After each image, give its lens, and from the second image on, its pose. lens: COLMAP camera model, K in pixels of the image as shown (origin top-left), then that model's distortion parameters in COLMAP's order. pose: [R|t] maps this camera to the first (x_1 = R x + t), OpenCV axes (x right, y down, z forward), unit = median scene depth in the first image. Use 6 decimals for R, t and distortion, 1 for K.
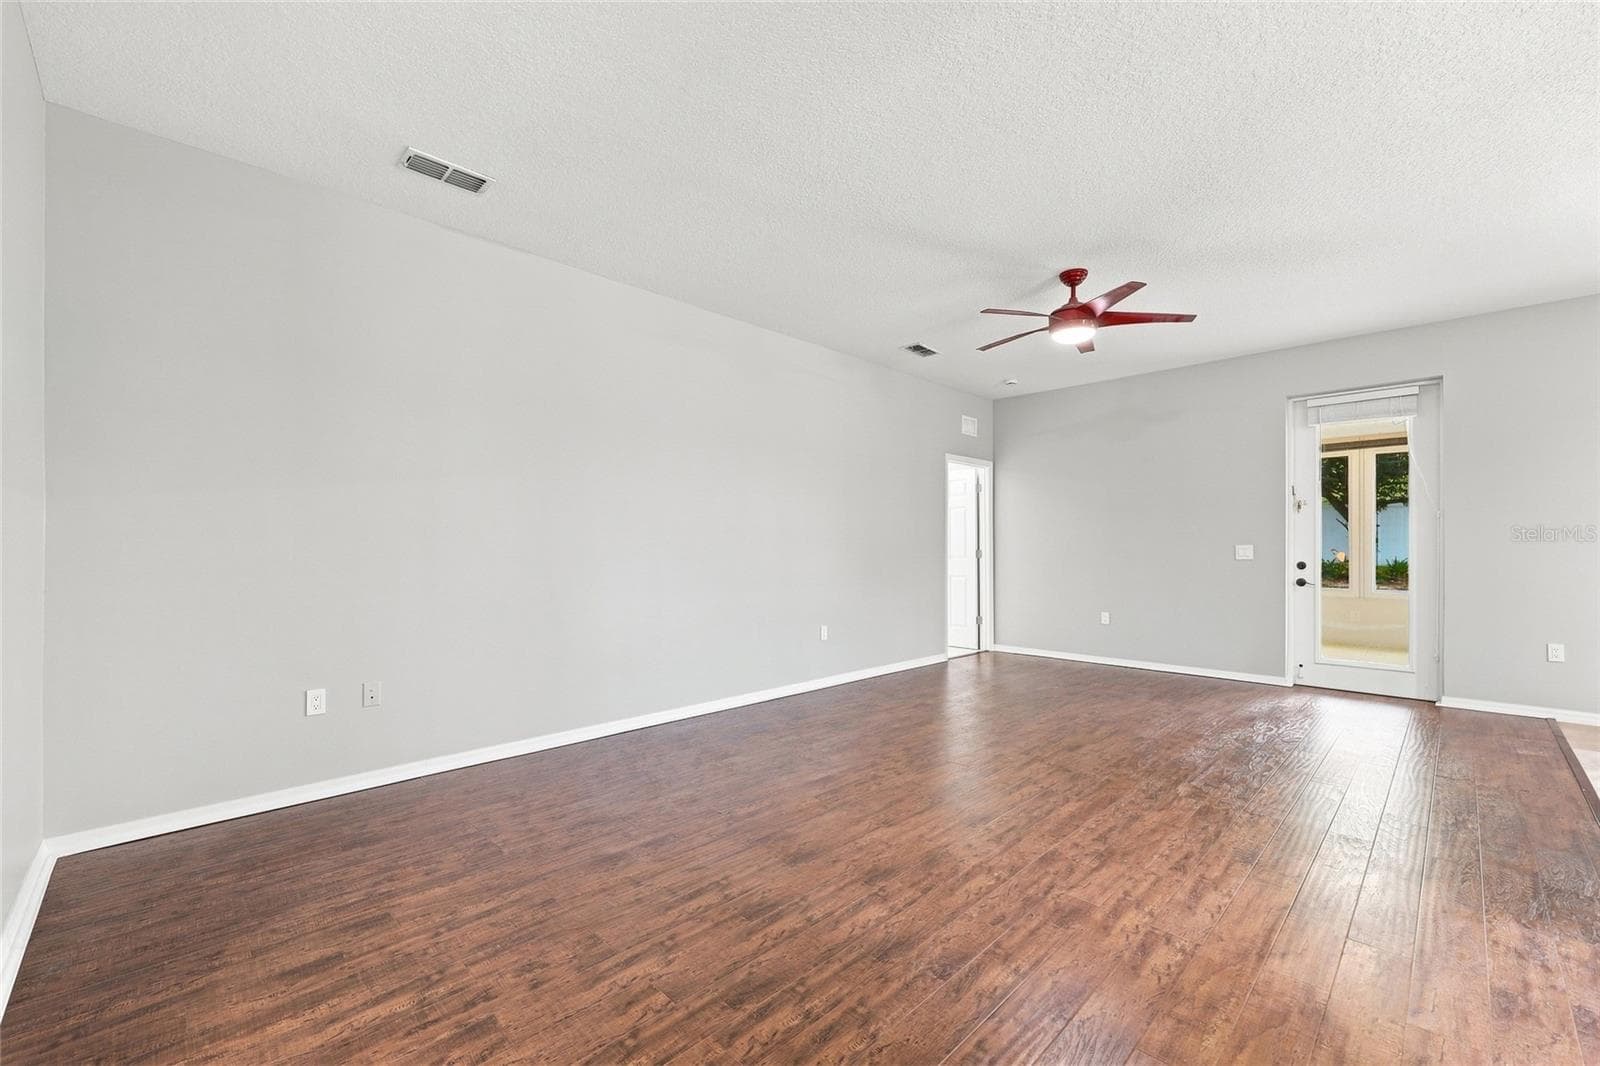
lens RADIAL K [[652.9, 0, 802.0], [0, 652.9, 541.3], [0, 0, 1]] dist [0.003559, -0.000448]
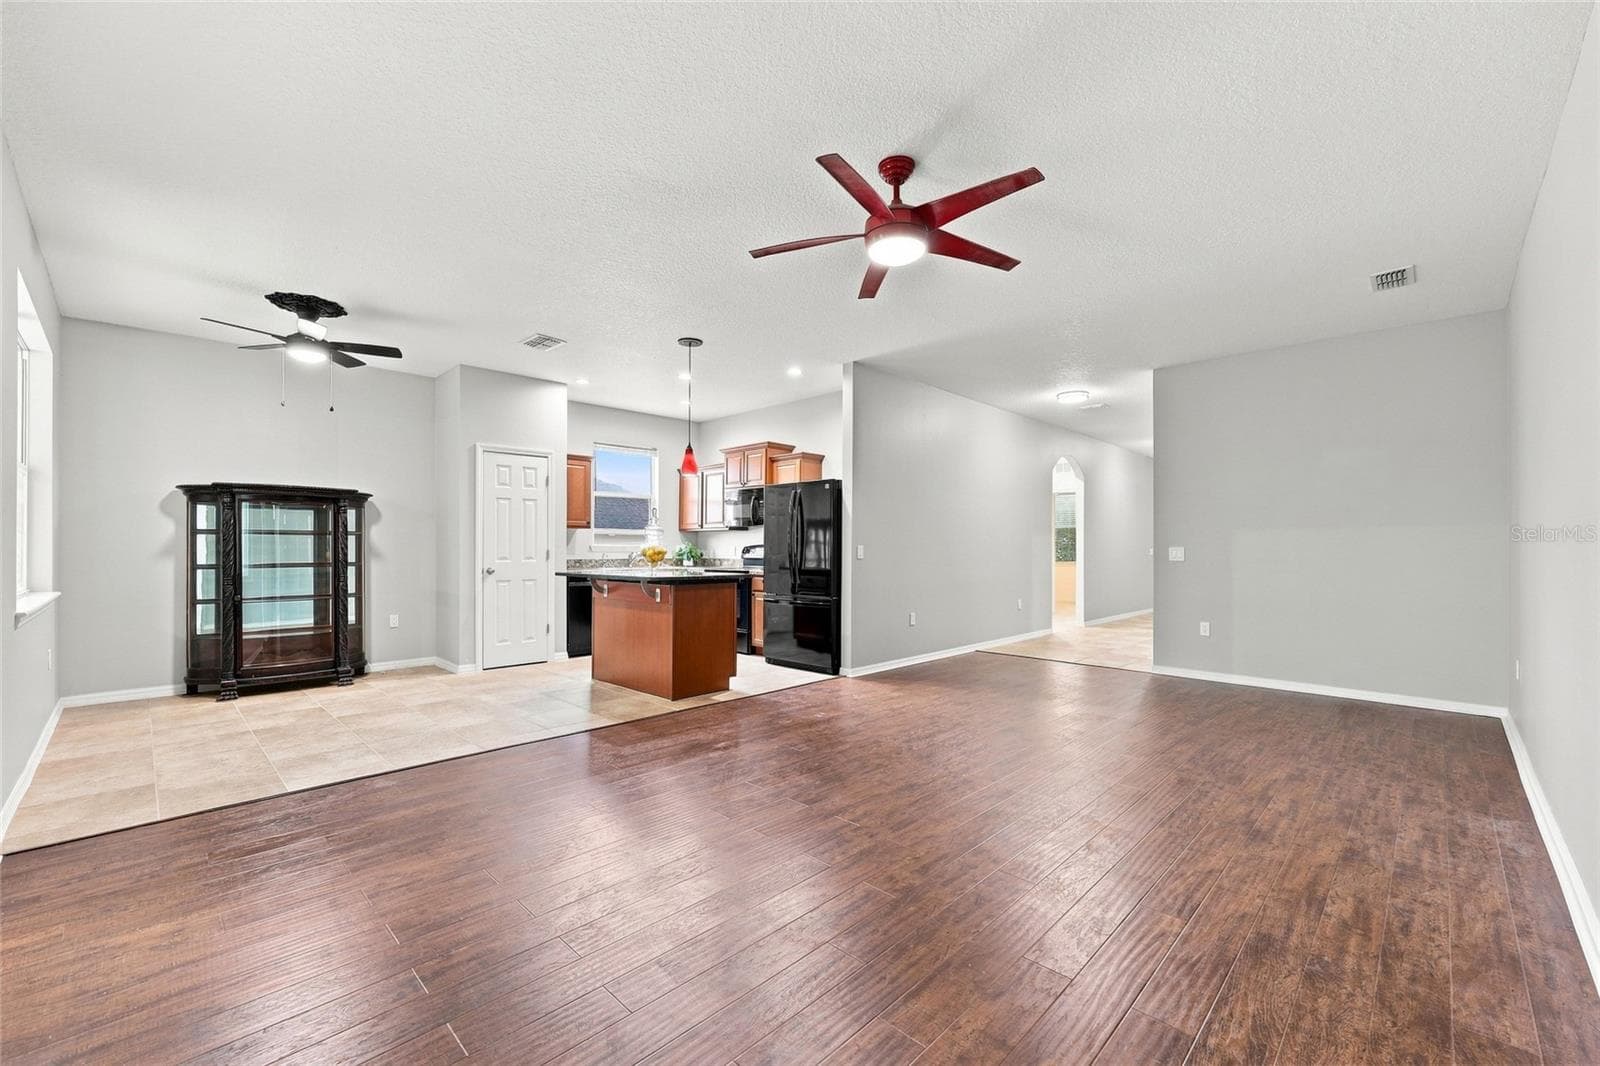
lens RADIAL K [[652.7, 0, 795.8], [0, 652.7, 544.0], [0, 0, 1]] dist [0.003060, -0.000074]
pose [[-0.999946, -0.004422, -0.009453, 0.578341], [-0.004278, 0.999874, -0.015268, 0.017328], [0.009520, -0.015227, -0.999839, 1.870610]]
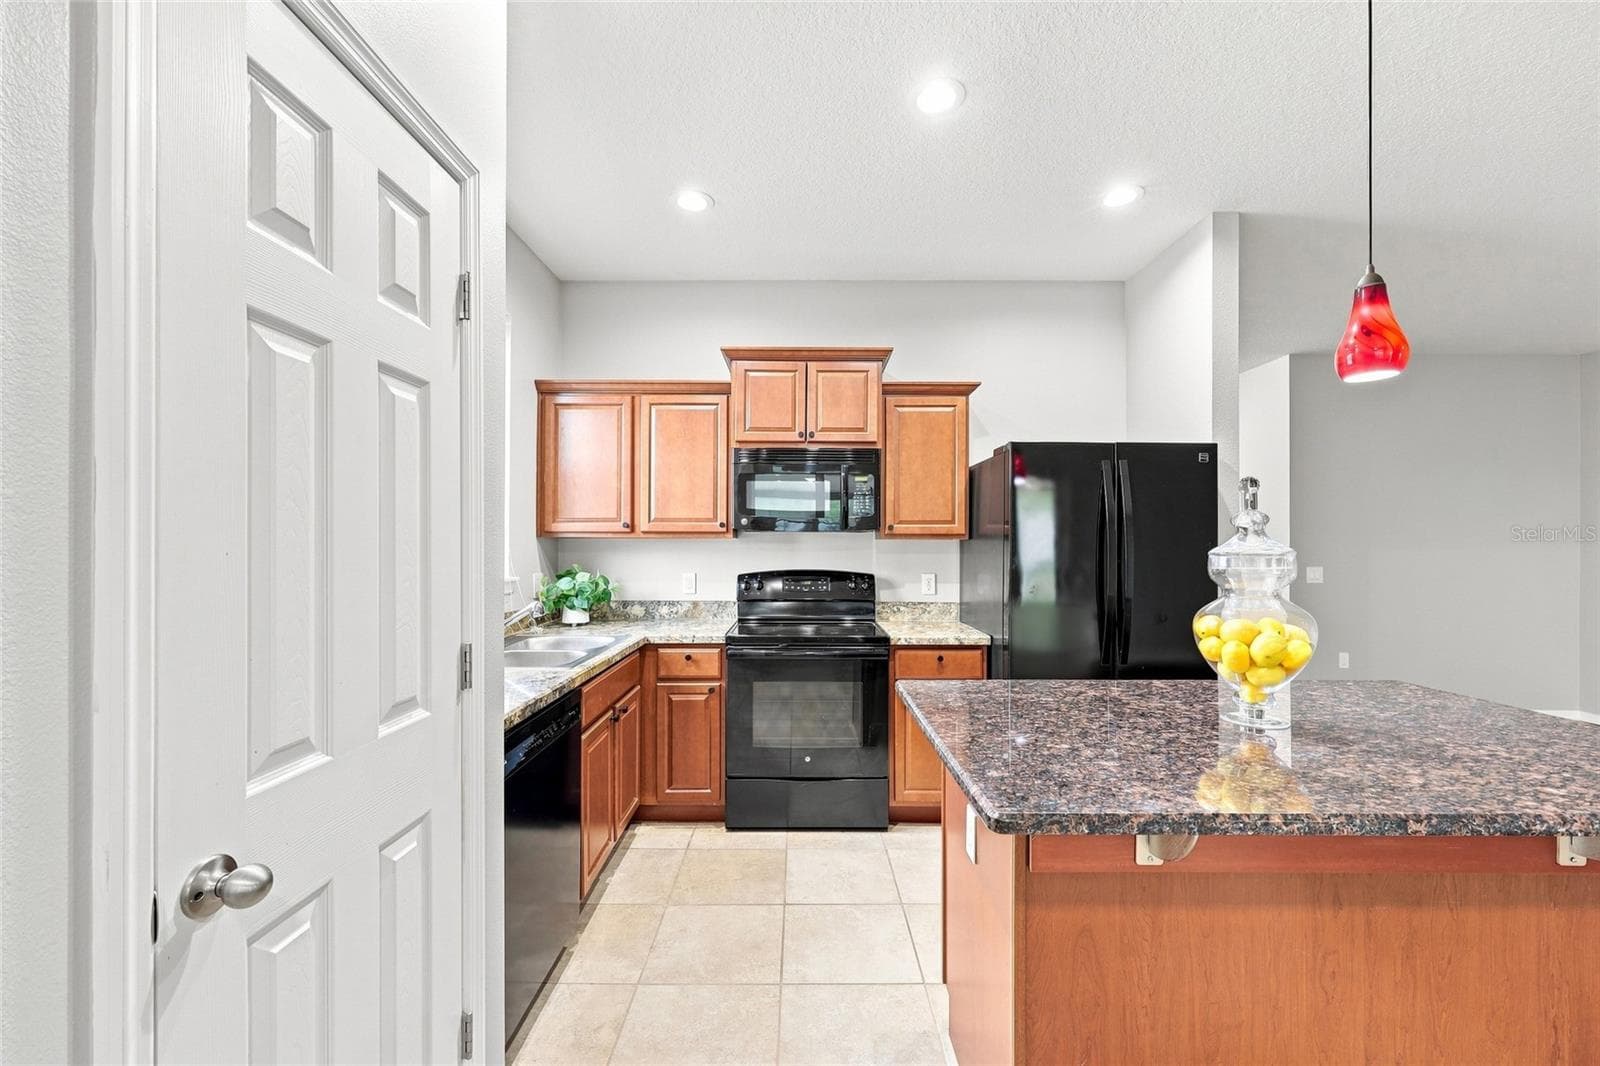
lens RADIAL K [[652.9, 0, 802.0], [0, 652.9, 541.3], [0, 0, 1]] dist [0.003559, -0.000448]
pose [[-0.699211, -0.008800, -0.714861, 1.367399], [0.001516, 0.999904, -0.013792, -0.041935], [0.714914, -0.010727, -0.699130, 0.459181]]
